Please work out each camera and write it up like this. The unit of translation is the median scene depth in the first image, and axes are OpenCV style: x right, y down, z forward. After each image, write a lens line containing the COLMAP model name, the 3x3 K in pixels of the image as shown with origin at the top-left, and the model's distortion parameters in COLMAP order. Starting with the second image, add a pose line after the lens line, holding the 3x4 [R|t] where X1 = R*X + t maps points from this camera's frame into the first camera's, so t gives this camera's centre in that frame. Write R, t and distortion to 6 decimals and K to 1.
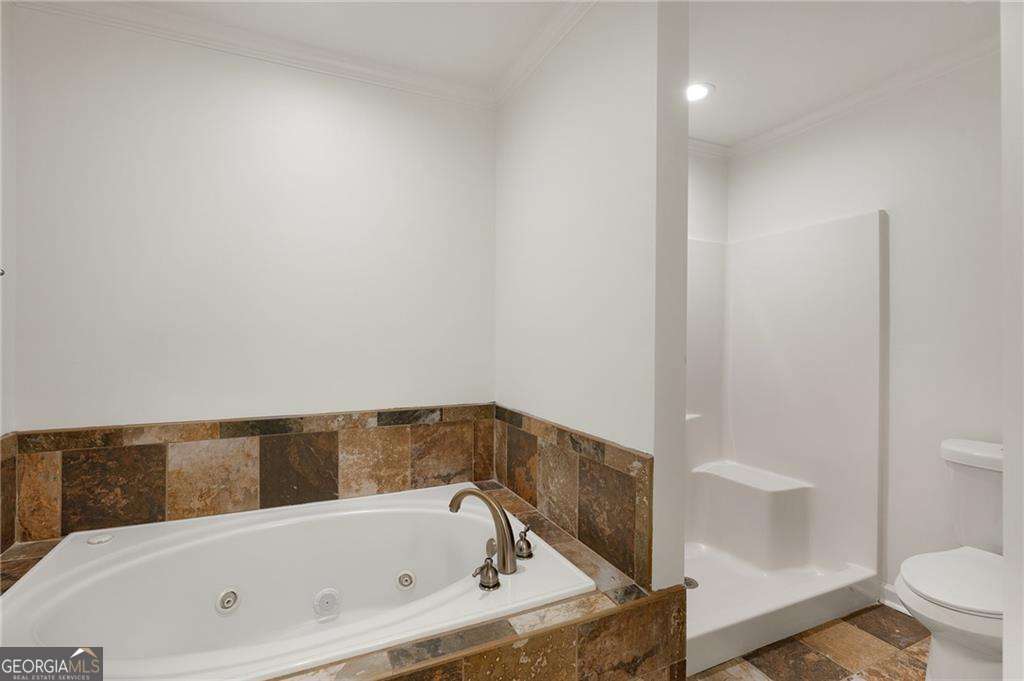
lens RADIAL K [[469.0, 0, 511.9], [0, 469.0, 338.2], [0, 0, 1]] dist [0.002705, 0.000486]
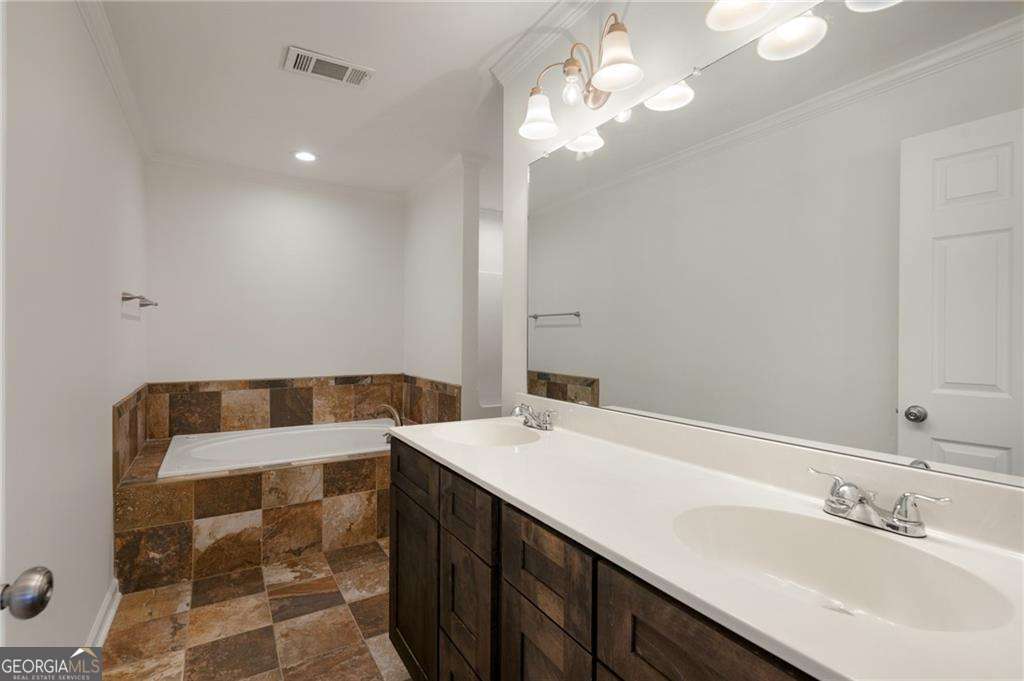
lens RADIAL K [[469.0, 0, 511.3], [0, 469.0, 342.8], [0, 0, 1]] dist [0.002705, 0.000486]
pose [[0.991735, 0.002049, 0.128286, 0.169521], [-0.003872, 0.999895, 0.013966, -0.001662], [-0.128244, -0.014348, 0.991639, -0.960589]]
